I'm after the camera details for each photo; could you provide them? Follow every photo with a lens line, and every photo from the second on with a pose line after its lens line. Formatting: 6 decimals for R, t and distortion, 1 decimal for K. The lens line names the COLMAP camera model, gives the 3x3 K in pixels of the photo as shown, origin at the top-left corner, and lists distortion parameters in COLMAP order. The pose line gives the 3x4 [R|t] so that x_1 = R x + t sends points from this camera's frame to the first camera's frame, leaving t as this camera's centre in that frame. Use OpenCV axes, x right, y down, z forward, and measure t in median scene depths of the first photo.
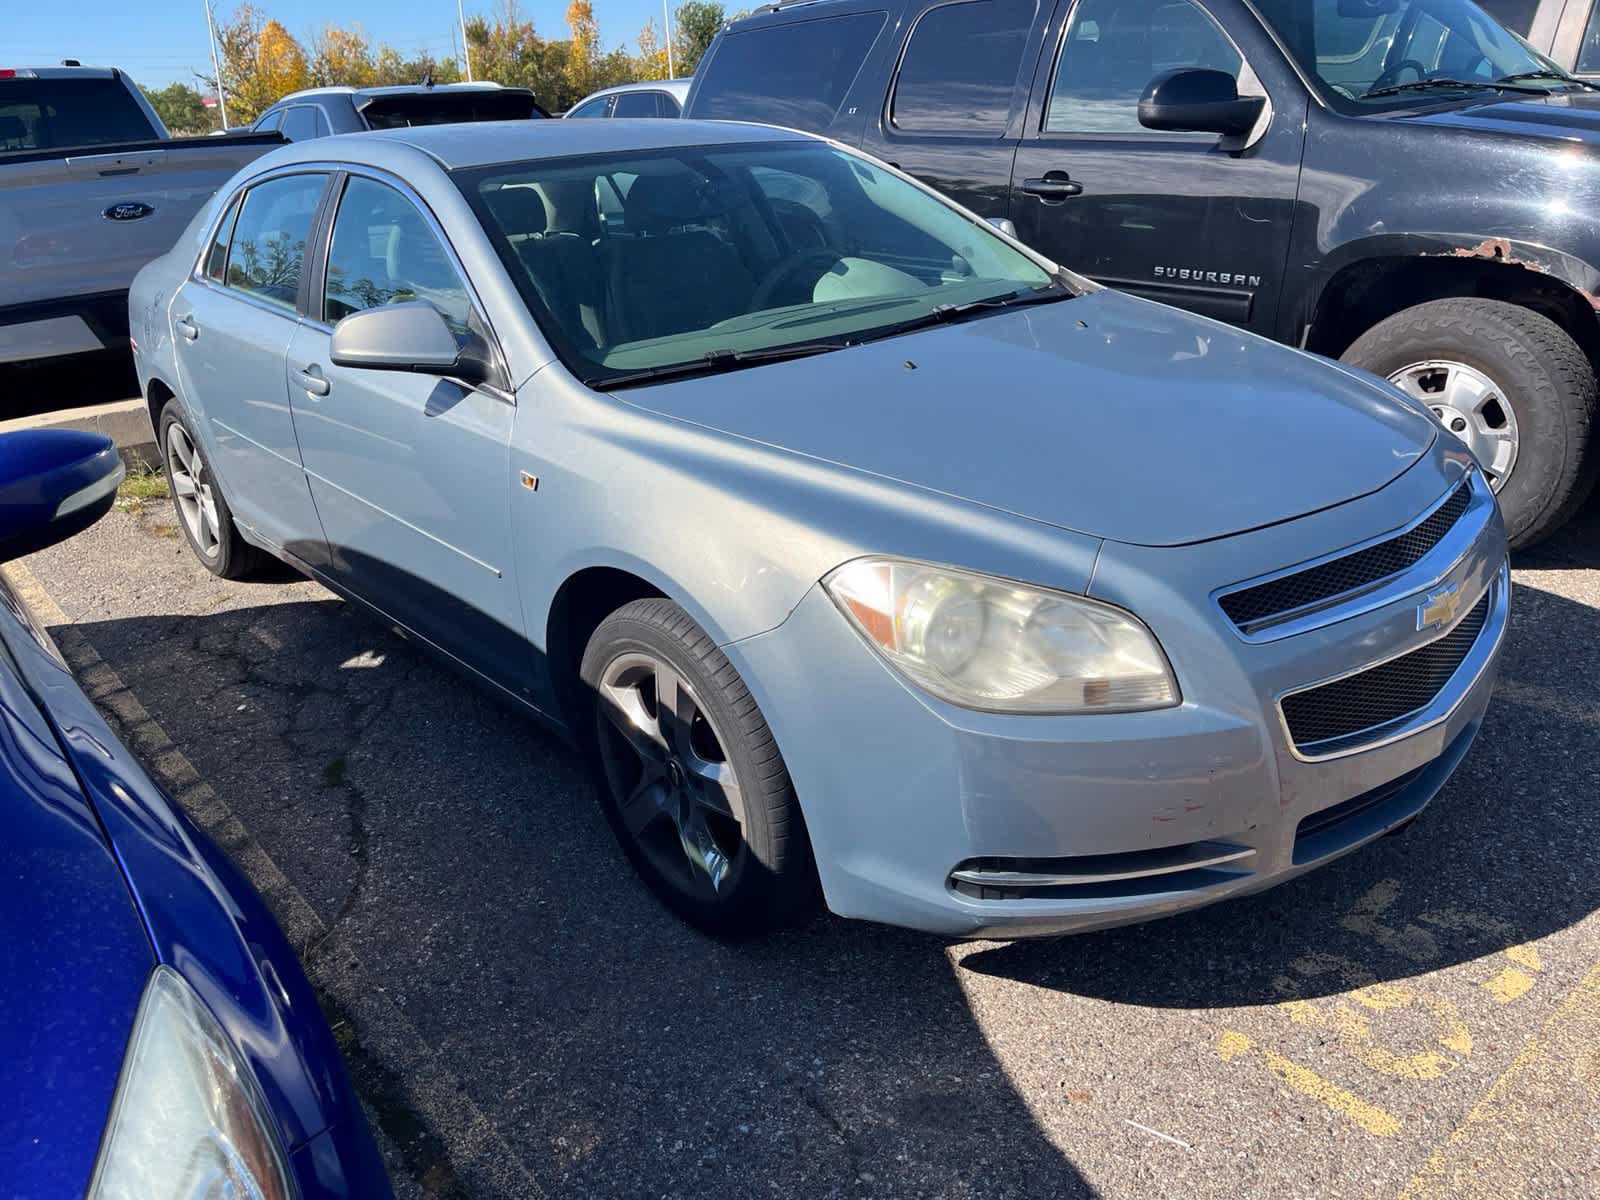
lens RADIAL K [[1236.3, 0, 804.9], [0, 1236.3, 620.7], [0, 0, 1]] dist [0.080042, -0.123008]
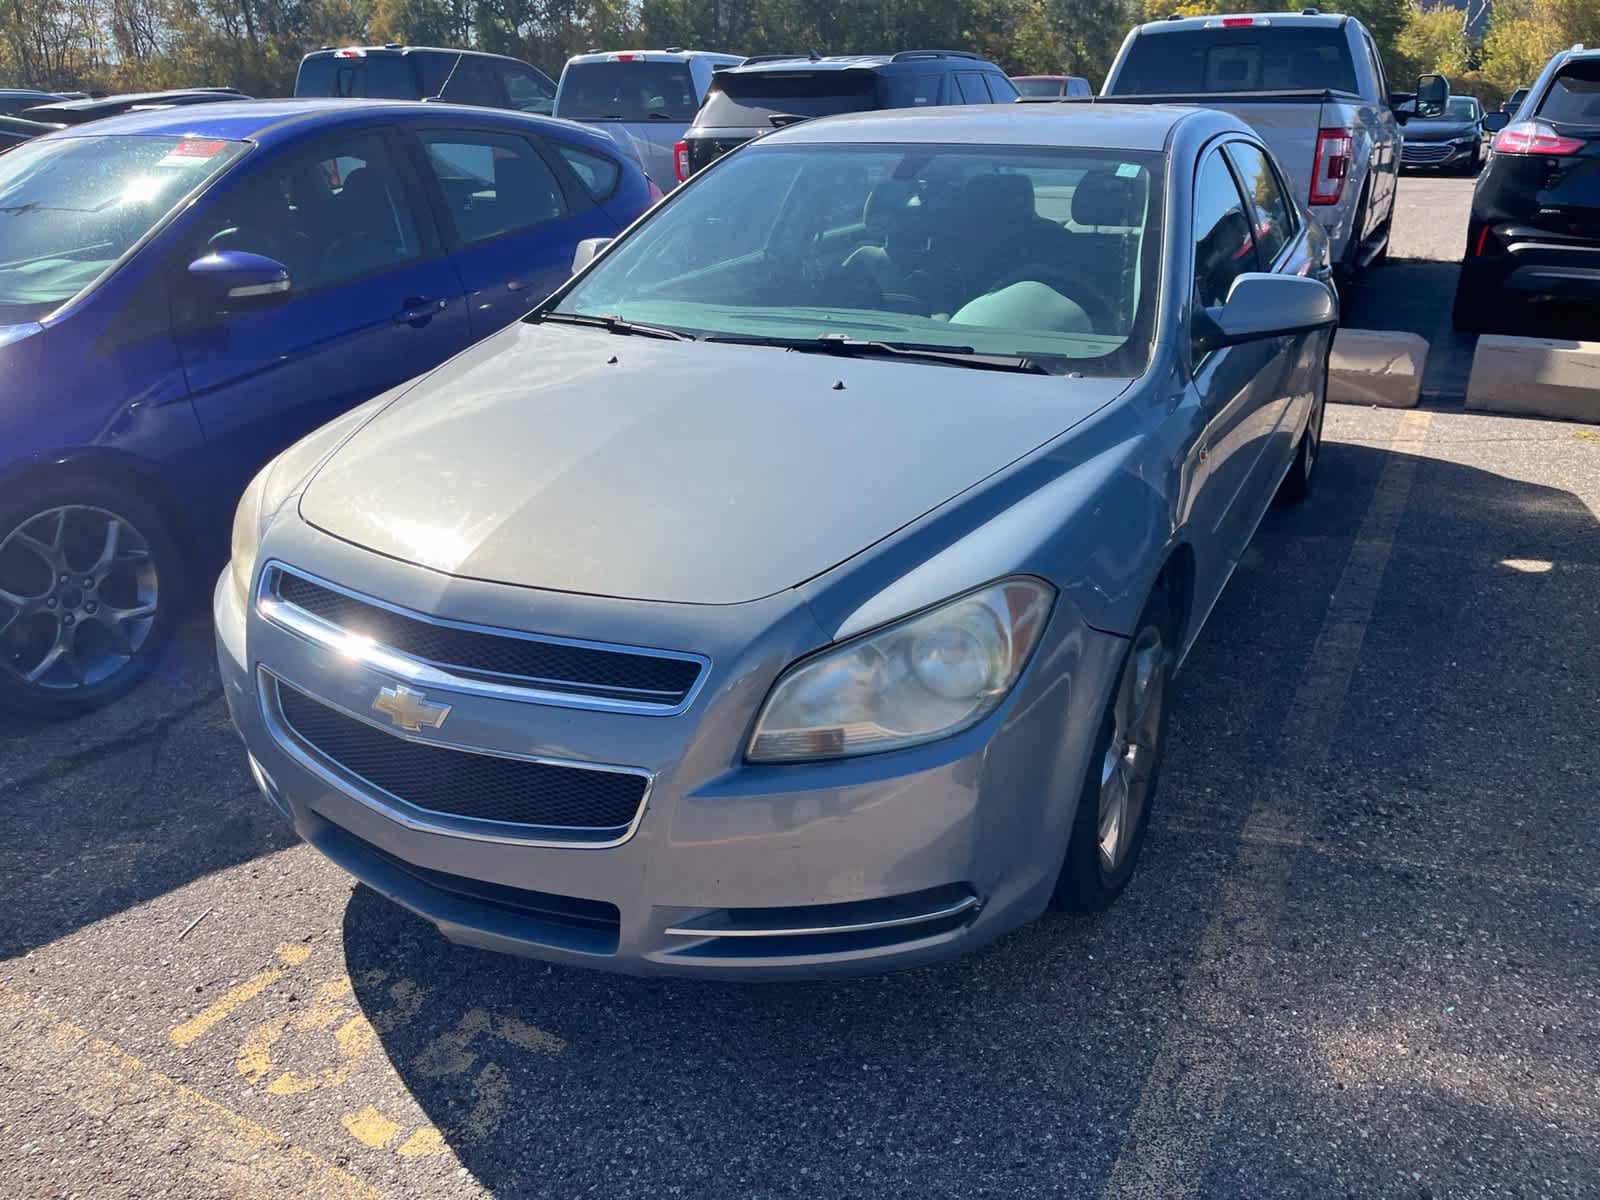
lens RADIAL K [[1231.9, 0, 784.9], [0, 1231.9, 611.5], [0, 0, 1]] dist [0.086463, -0.131914]
pose [[0.347040, 0.408420, -0.844249, 1.056411], [-0.367119, 0.887521, 0.278443, -0.338328], [0.863010, 0.213309, 0.457944, 0.622933]]
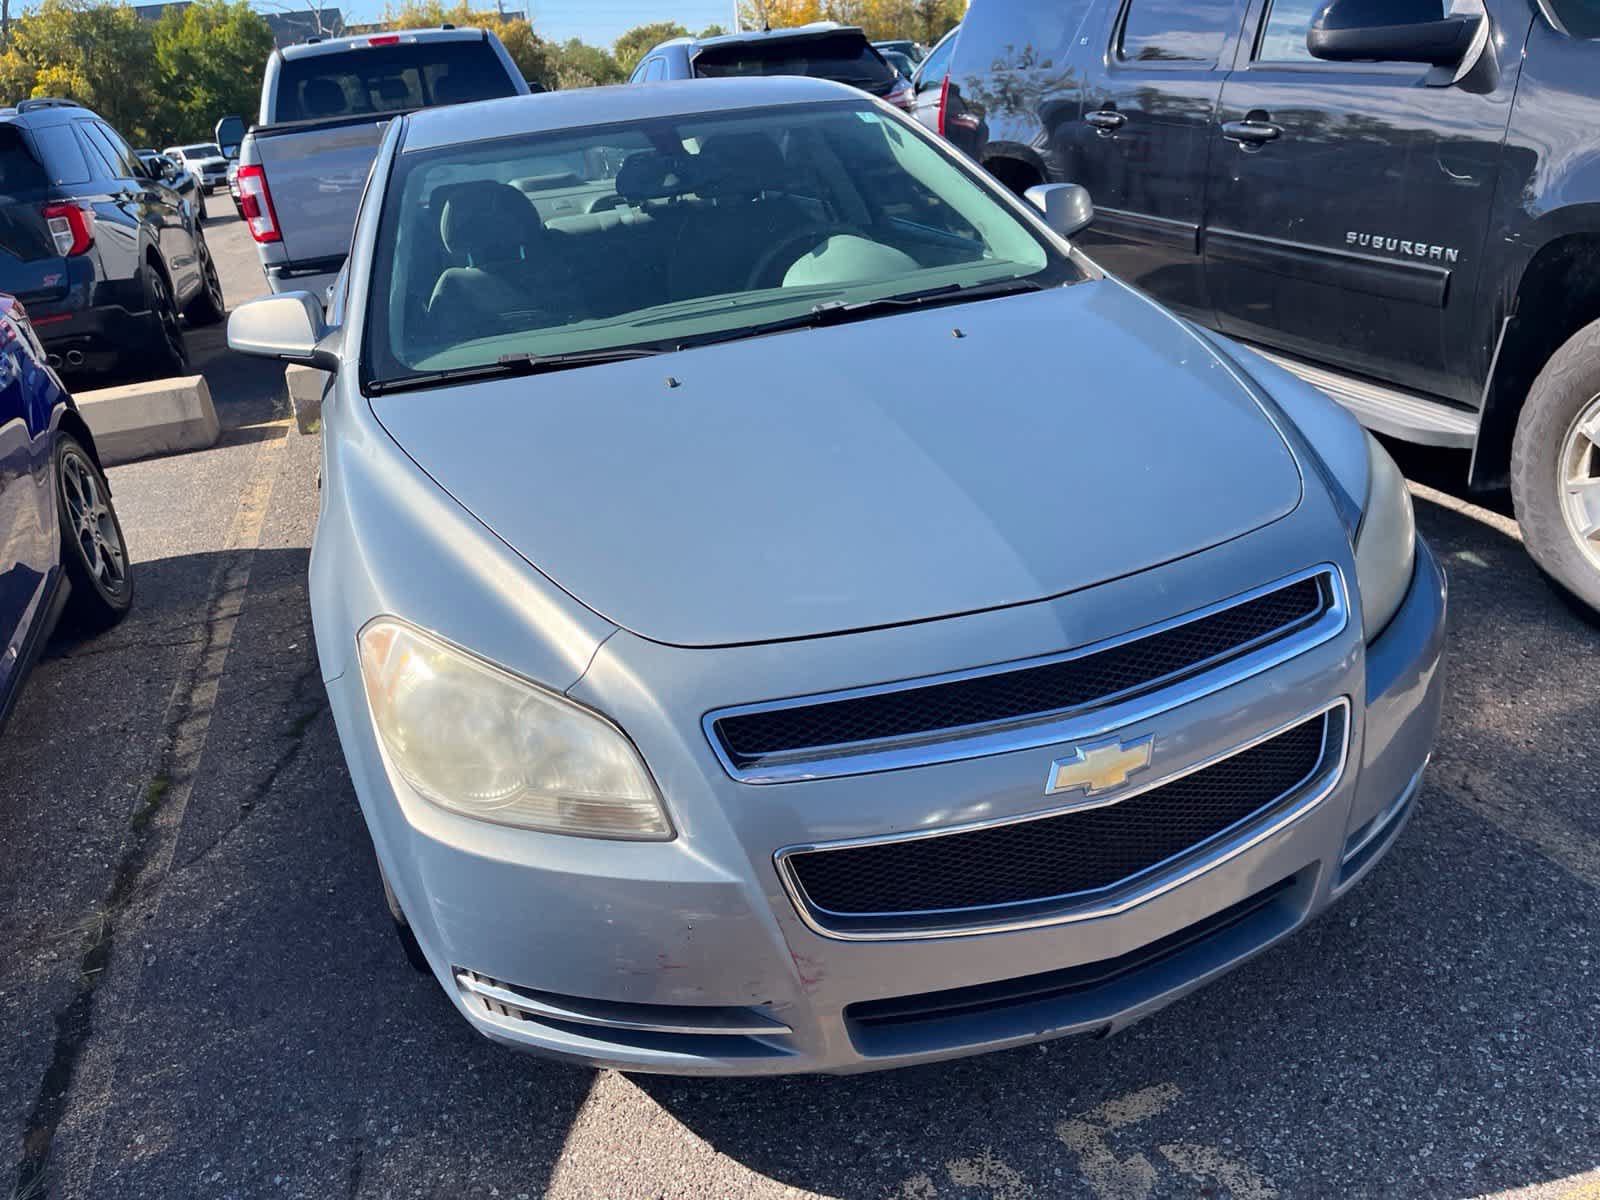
lens RADIAL K [[1224.3, 0, 784.7], [0, 1224.3, 626.5], [0, 0, 1]] dist [0.099659, -0.151068]
pose [[0.919108, 0.122295, -0.374545, 0.465376], [-0.099223, 0.991815, 0.080356, -0.103197], [0.381306, -0.036693, 0.923720, 0.199638]]
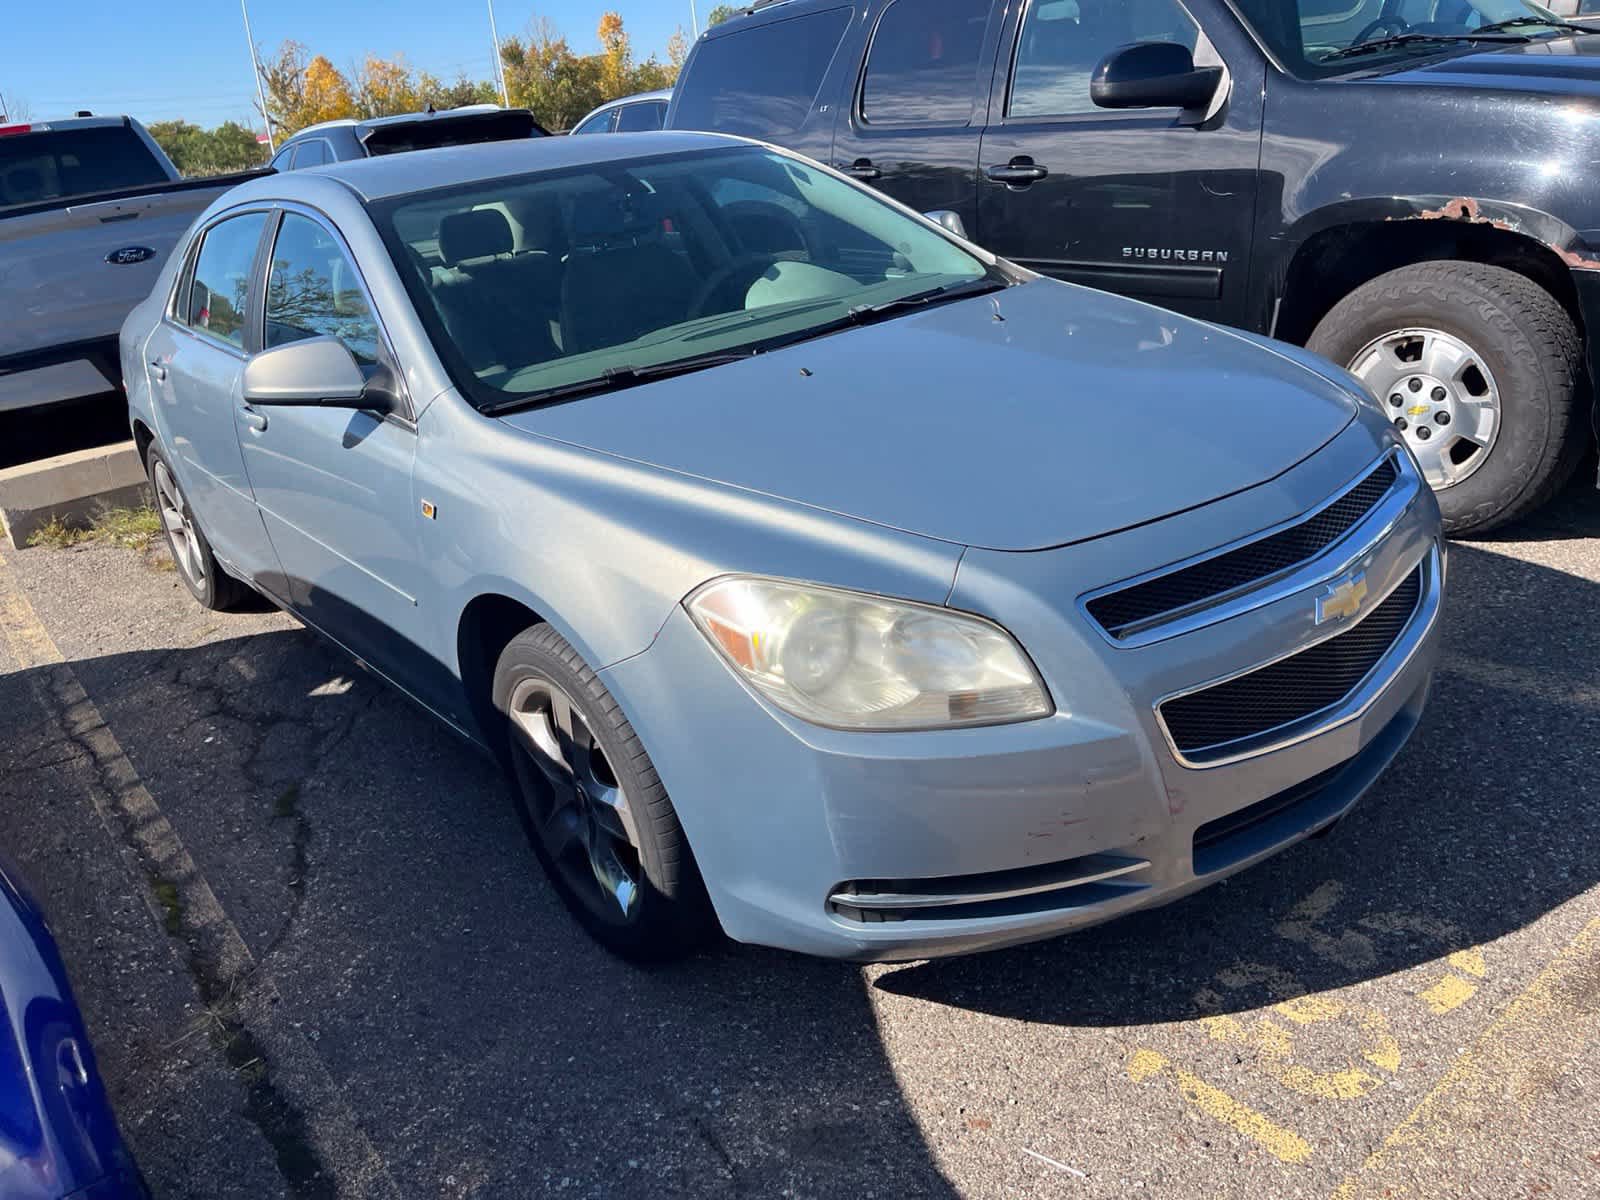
lens RADIAL K [[1231.9, 0, 784.9], [0, 1231.9, 611.5], [0, 0, 1]] dist [0.086463, -0.131914]
pose [[0.996840, -0.044799, -0.065598, 0.114247], [0.044577, 0.998994, -0.004841, -0.011726], [0.065749, 0.001902, 0.997834, 0.023013]]
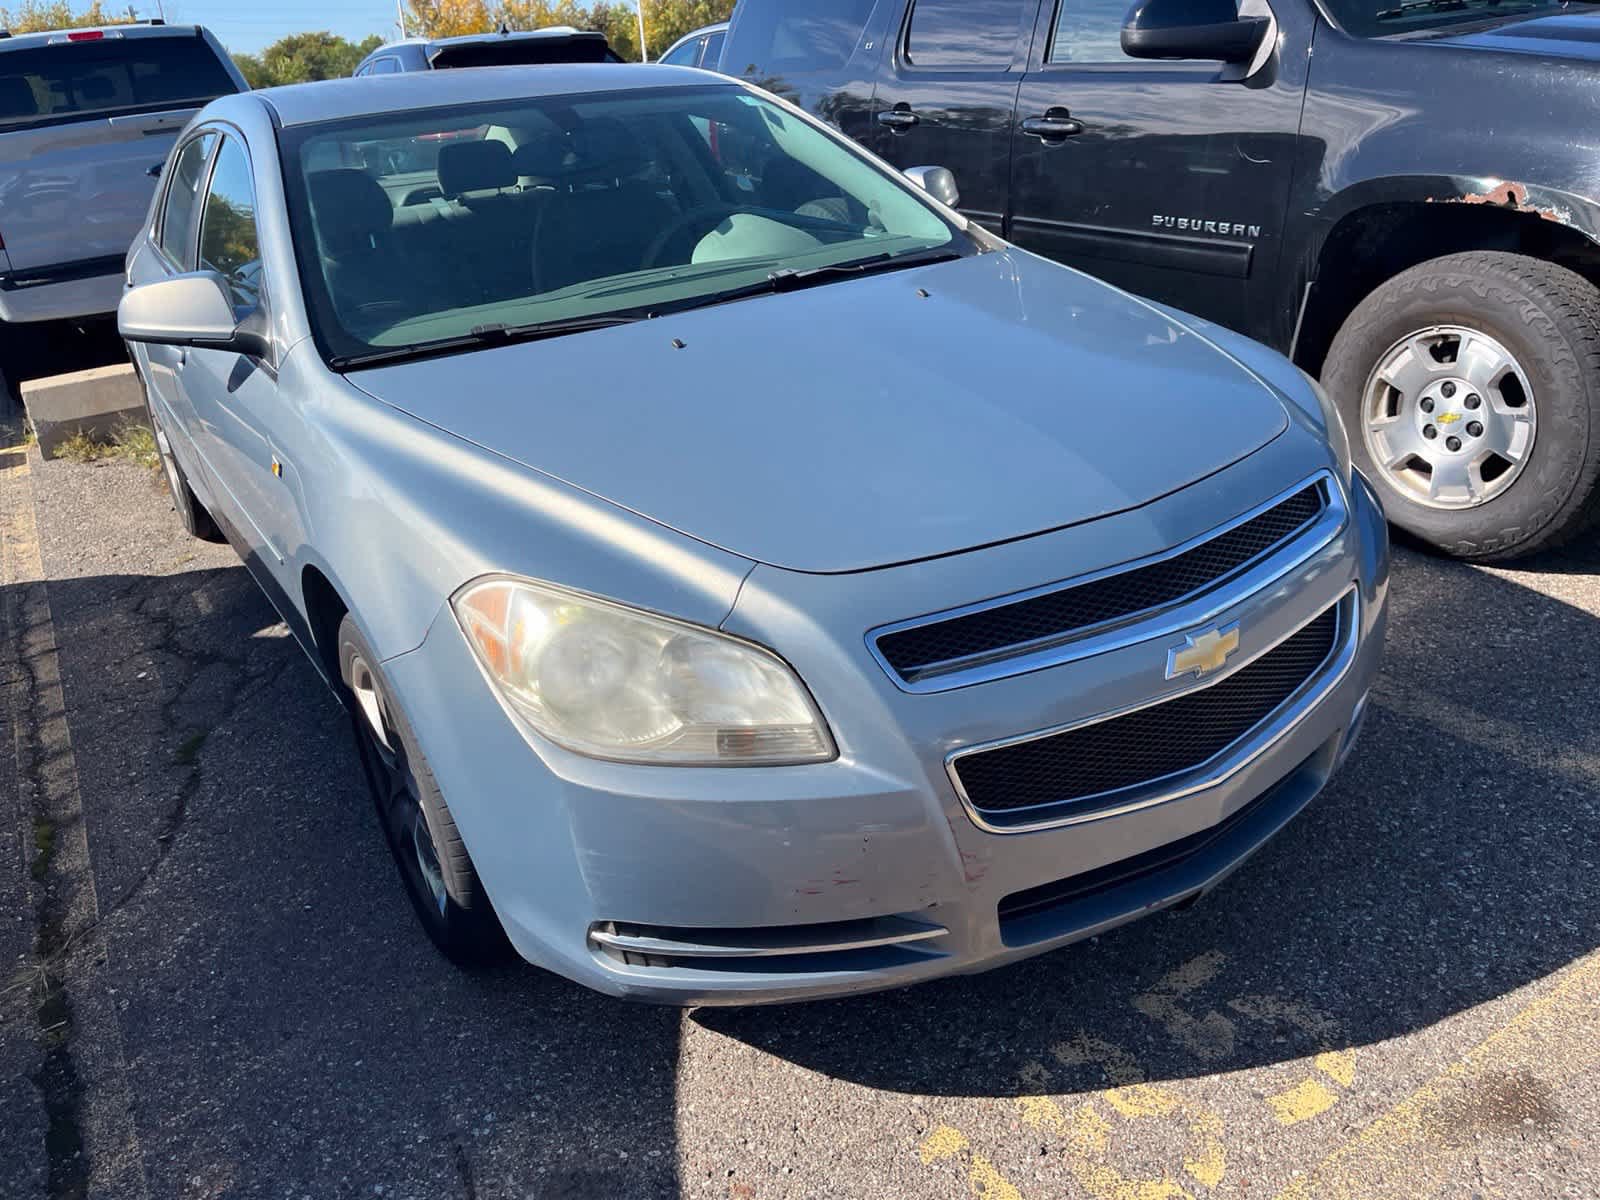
lens RADIAL K [[1234.4, 0, 782.2], [0, 1234.4, 624.6], [0, 0, 1]] dist [0.081216, -0.122508]
pose [[0.987853, 0.036534, -0.151035, 0.274658], [-0.029508, 0.998387, 0.048501, -0.046014], [0.152563, -0.043455, 0.987338, 0.114075]]
